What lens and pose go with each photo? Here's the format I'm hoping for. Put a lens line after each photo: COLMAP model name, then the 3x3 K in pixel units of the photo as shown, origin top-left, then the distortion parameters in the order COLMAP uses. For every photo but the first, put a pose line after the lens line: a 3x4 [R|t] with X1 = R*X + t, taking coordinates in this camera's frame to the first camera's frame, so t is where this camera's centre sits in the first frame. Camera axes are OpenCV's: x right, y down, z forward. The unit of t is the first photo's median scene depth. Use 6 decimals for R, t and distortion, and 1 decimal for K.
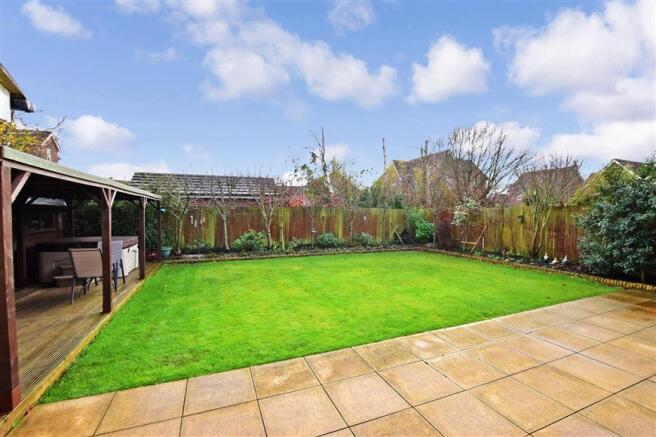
lens RADIAL K [[294.2, 0, 328.0], [0, 294.2, 218.5], [0, 0, 1]] dist [-0.025491, 0.000373]
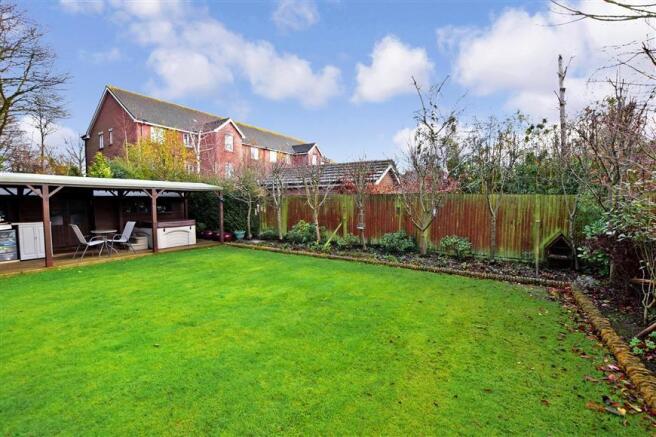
lens RADIAL K [[294.2, 0, 328.0], [0, 294.2, 218.5], [0, 0, 1]] dist [-0.025491, 0.000373]
pose [[0.582195, 0.046976, -0.811691, 0.455754], [-0.021452, 0.998869, 0.042422, -0.006433], [0.812766, -0.007286, 0.582545, 0.477421]]
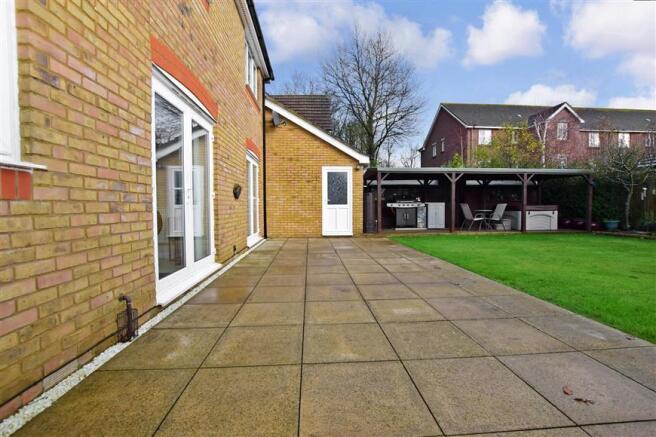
lens RADIAL K [[294.2, 0, 328.0], [0, 294.2, 218.5], [0, 0, 1]] dist [-0.025491, 0.000373]
pose [[-0.309004, 0.038253, -0.950291, 0.531399], [-0.019321, 0.998732, 0.046486, 0.051469], [0.950865, 0.032725, -0.307873, 0.296516]]
